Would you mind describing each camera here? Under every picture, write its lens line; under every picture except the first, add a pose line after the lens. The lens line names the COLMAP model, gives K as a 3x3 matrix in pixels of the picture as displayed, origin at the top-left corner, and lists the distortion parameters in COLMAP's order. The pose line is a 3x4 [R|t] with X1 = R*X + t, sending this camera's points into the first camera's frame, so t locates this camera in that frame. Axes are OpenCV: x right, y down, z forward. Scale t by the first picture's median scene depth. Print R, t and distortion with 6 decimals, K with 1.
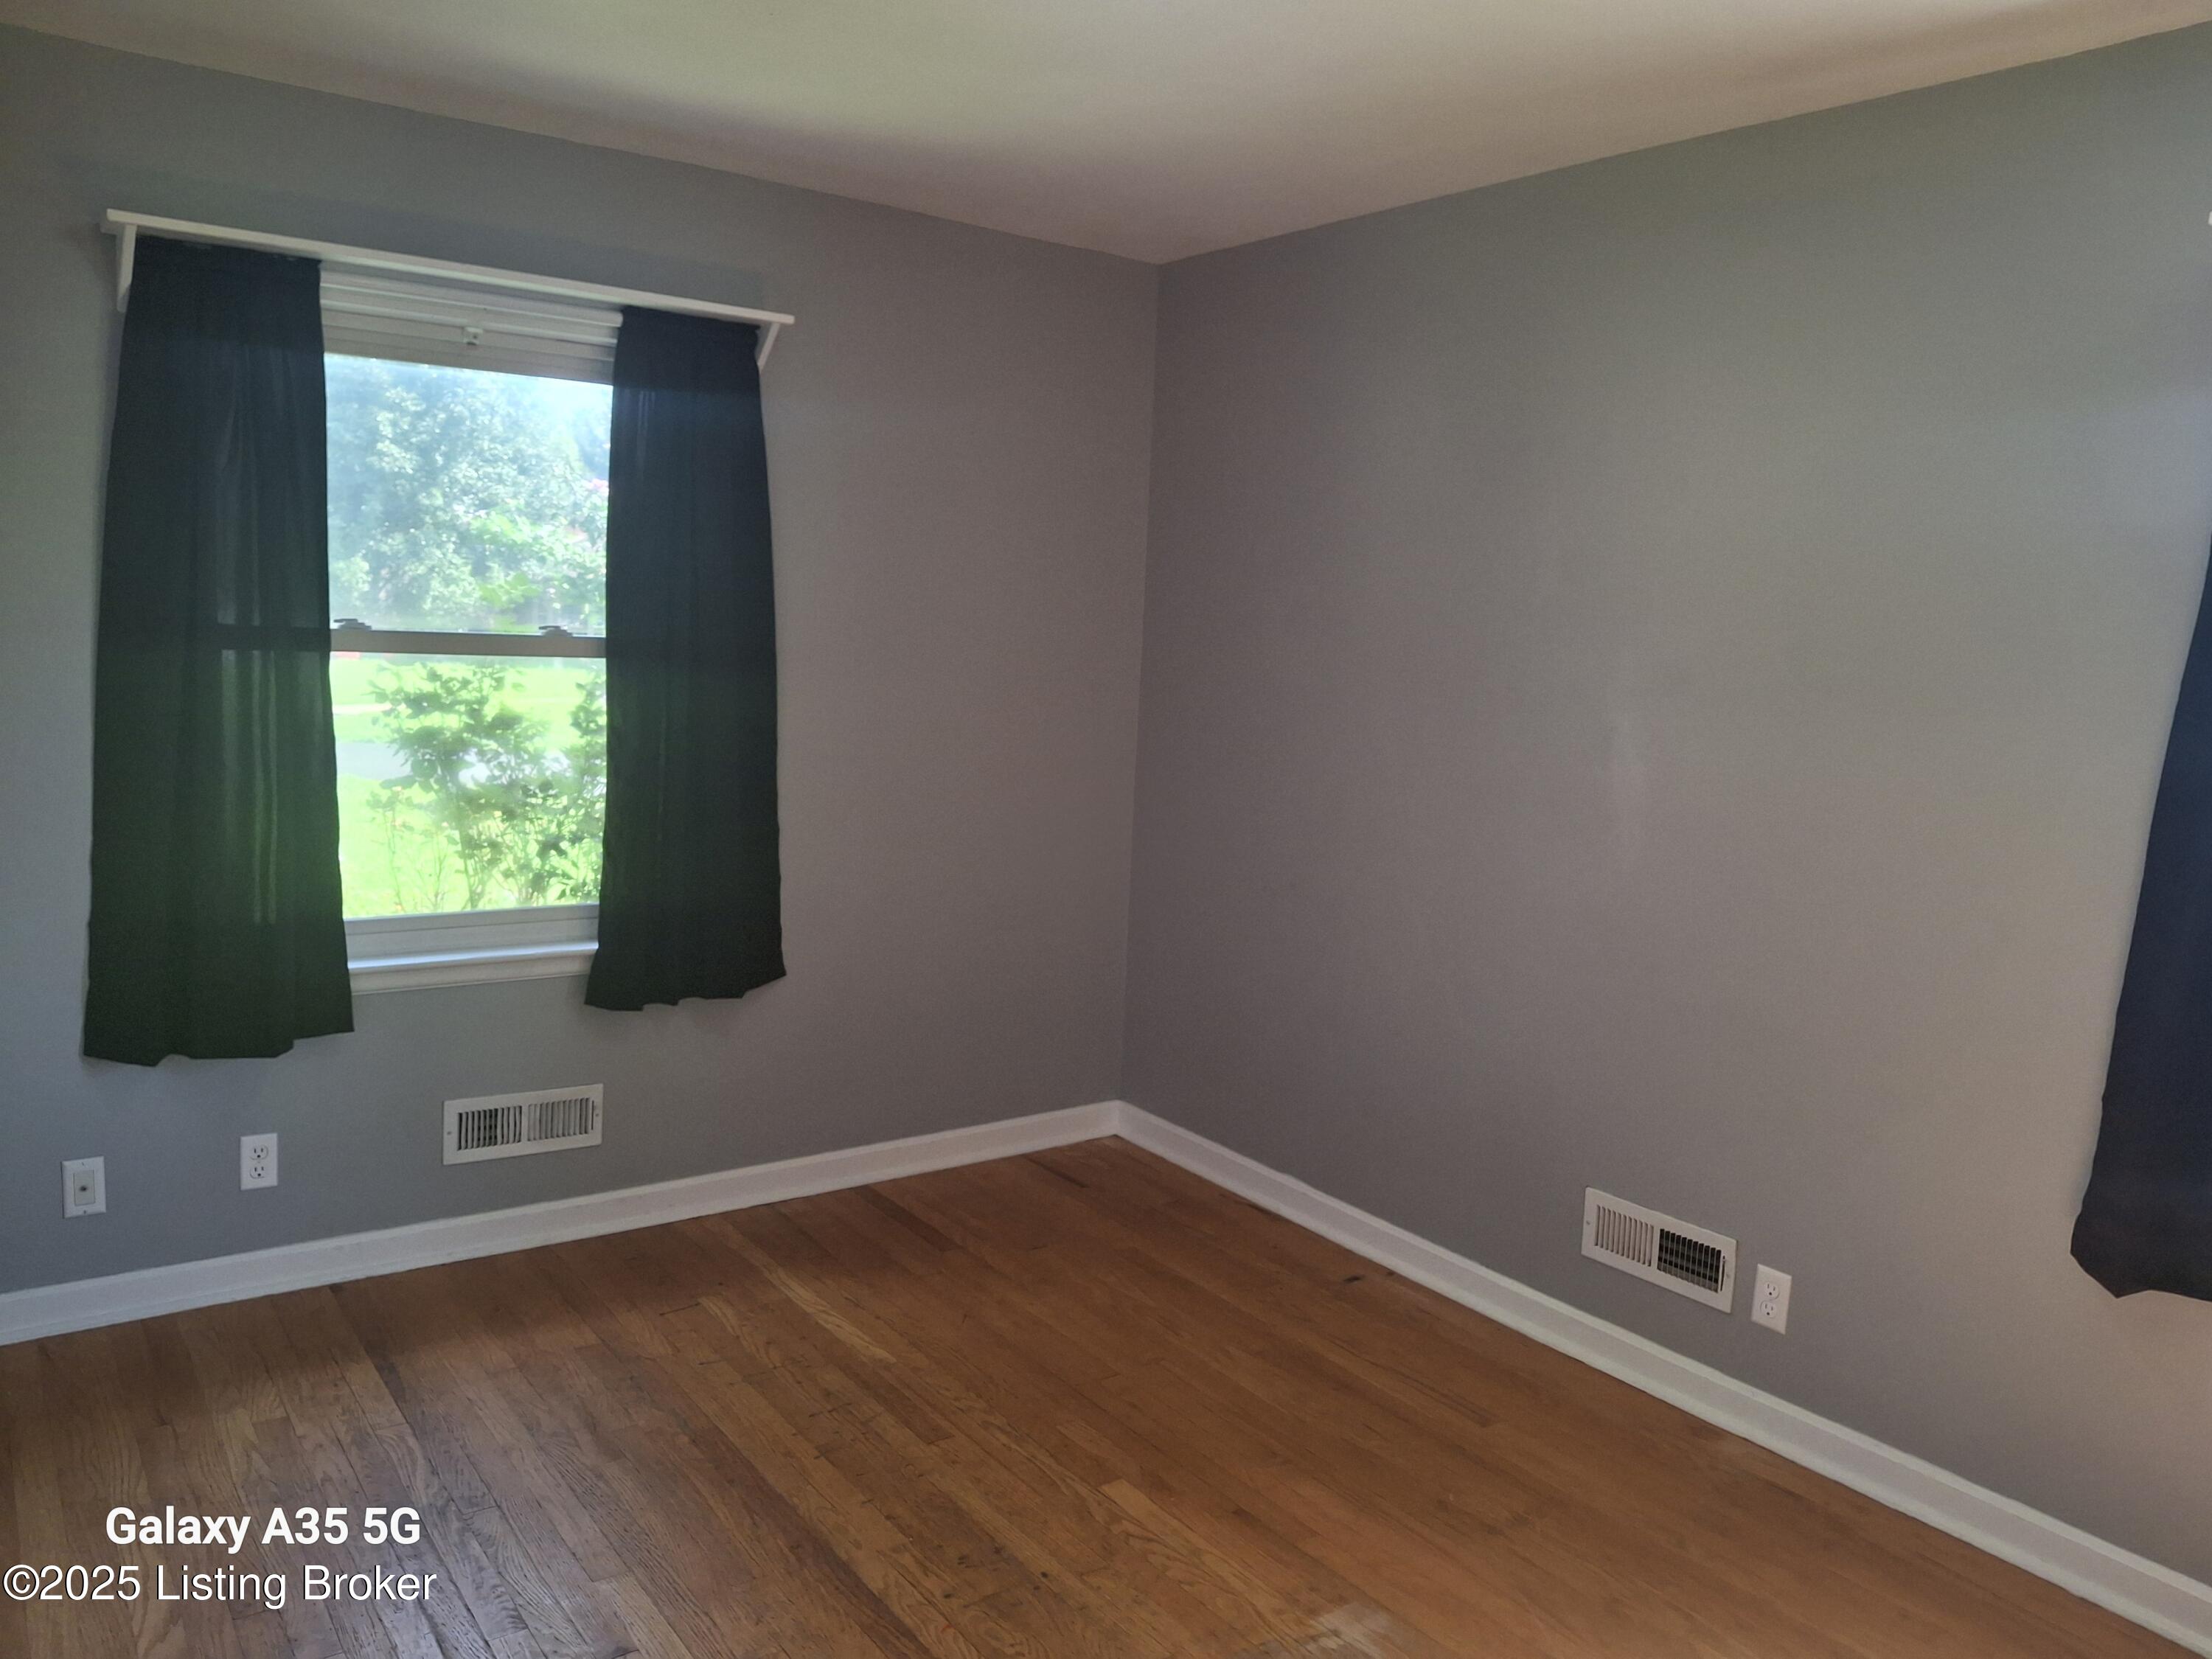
lens RADIAL K [[1635.0, 0, 1106.0], [0, 1635.0, 829.5], [0, 0, 1]] dist [0.068703, -0.114239]
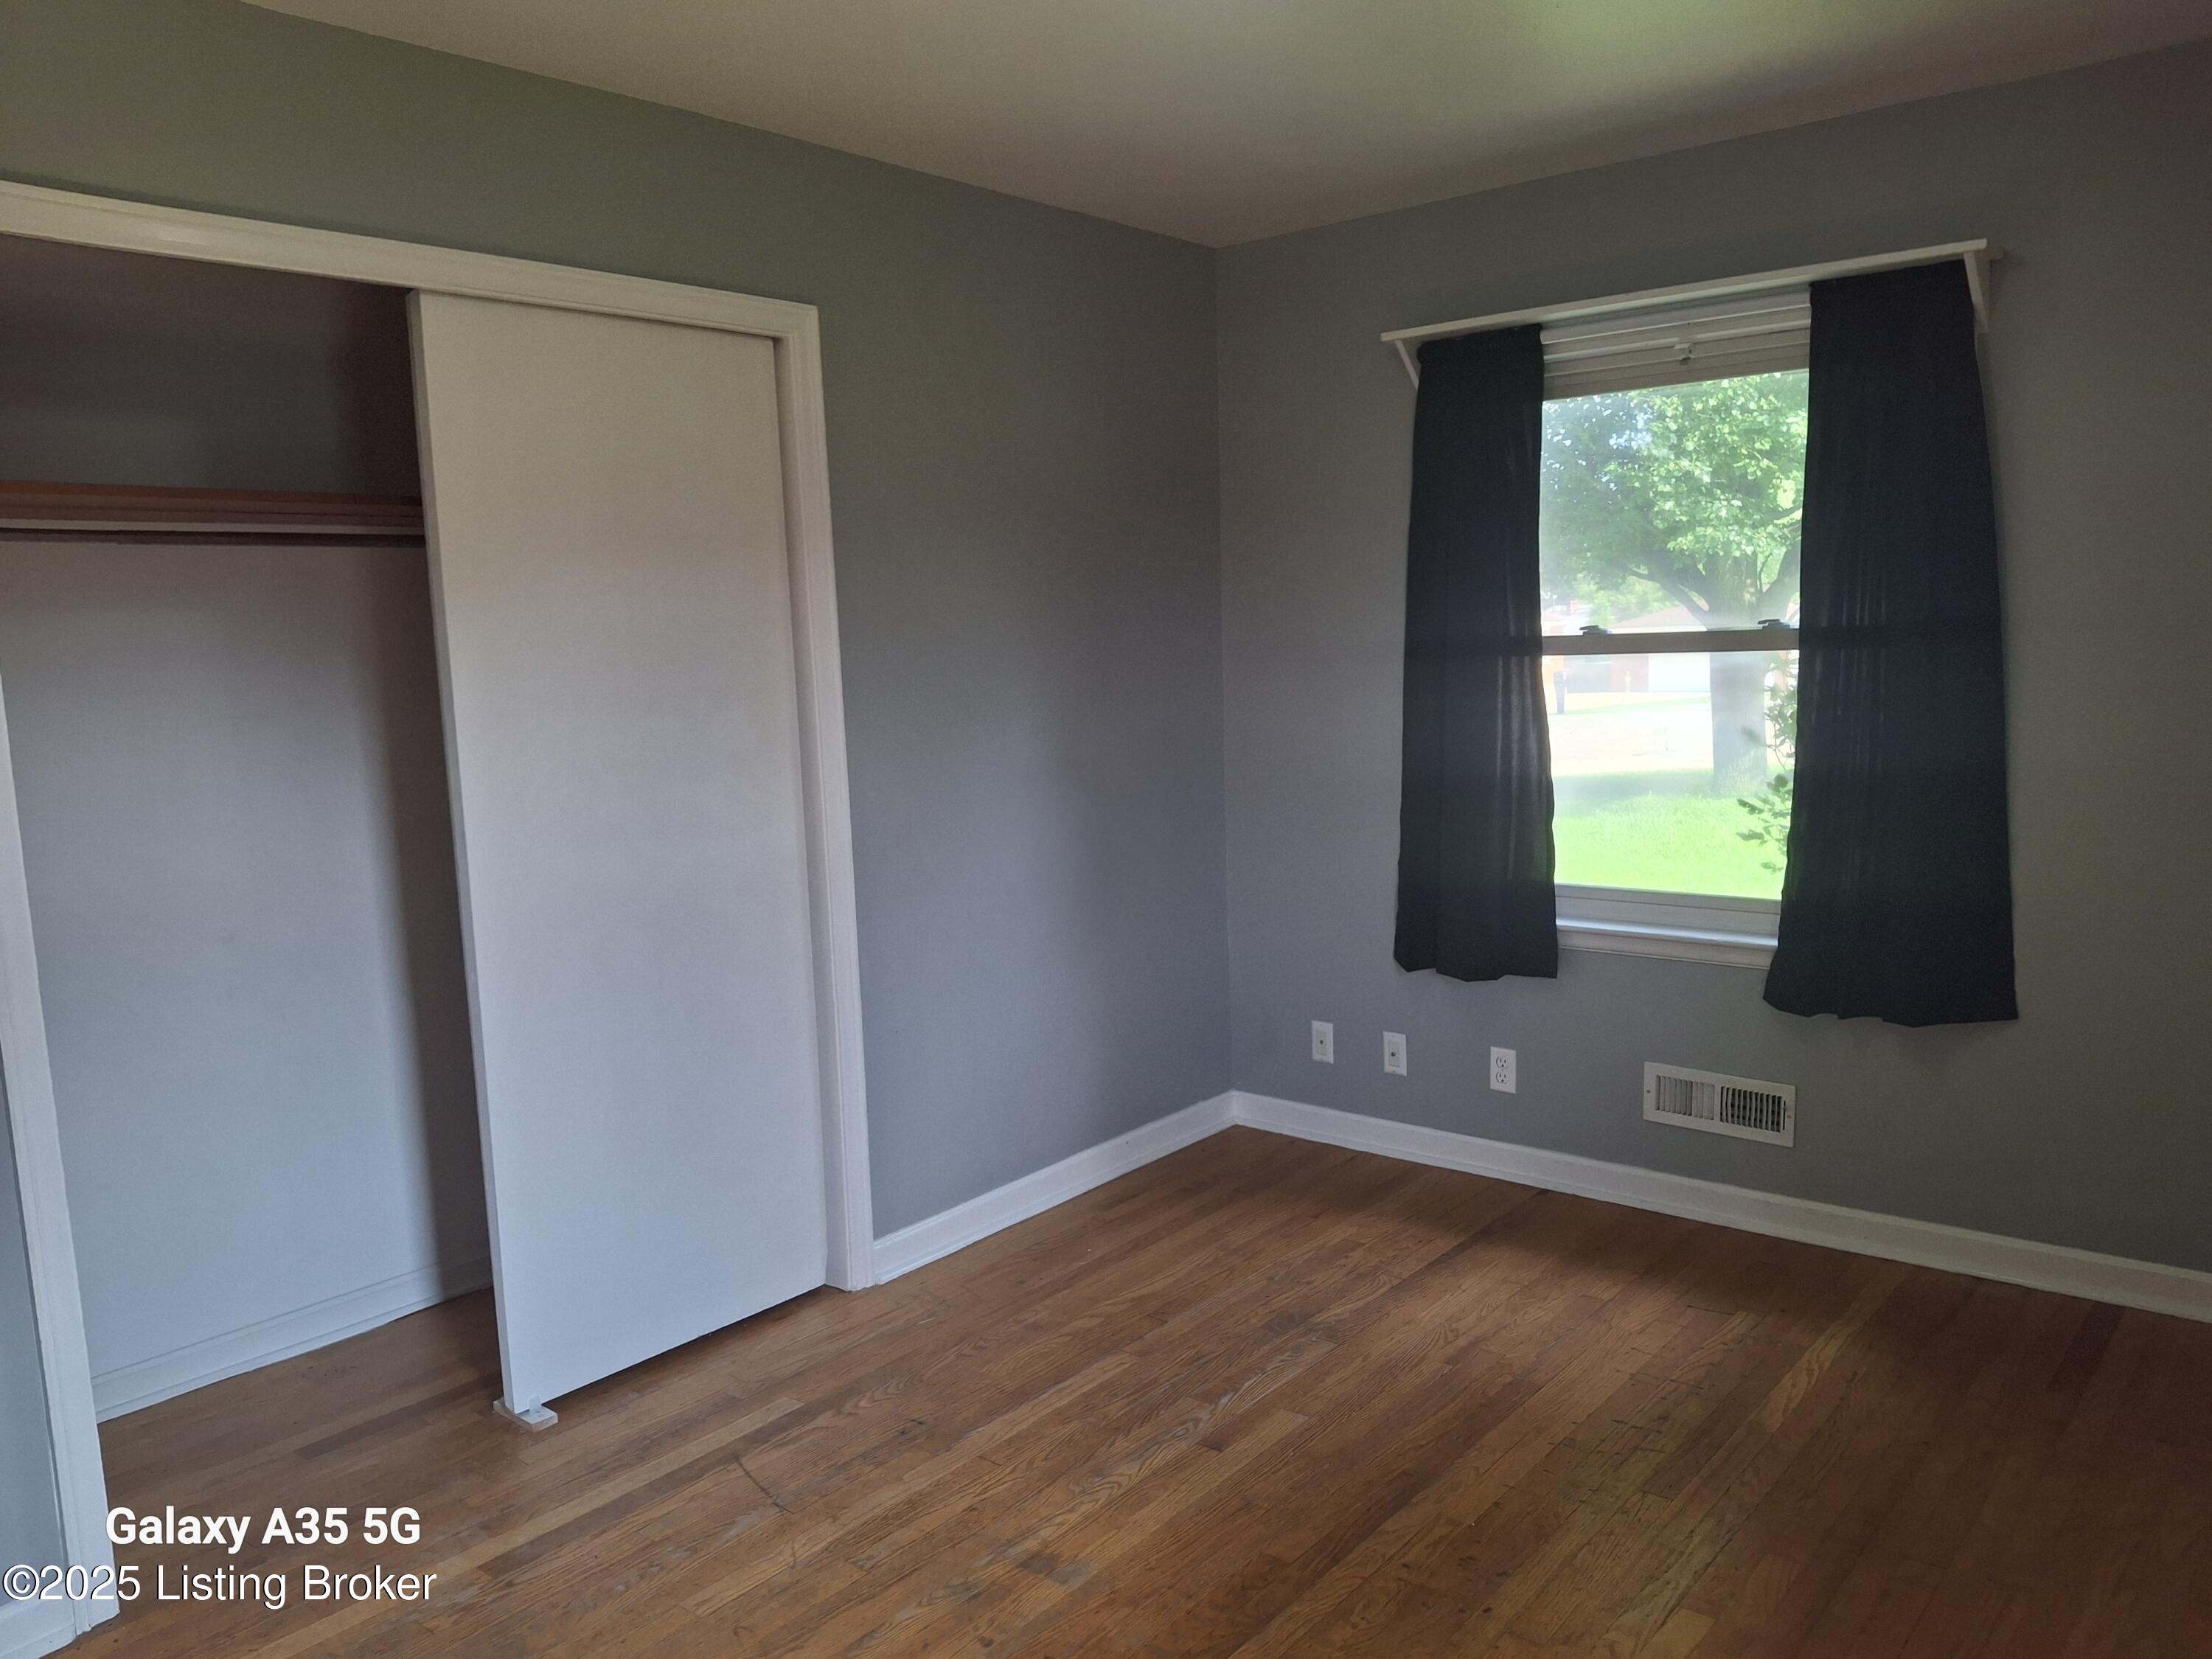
lens RADIAL K [[1631.7, 0, 1106.2], [0, 1631.7, 871.4], [0, 0, 1]] dist [0.049286, -0.121320]
pose [[0.245202, 0.094286, -0.964876, 0.583702], [-0.069361, 0.994415, 0.079546, -0.024160], [0.966988, 0.047420, 0.250372, 0.395401]]
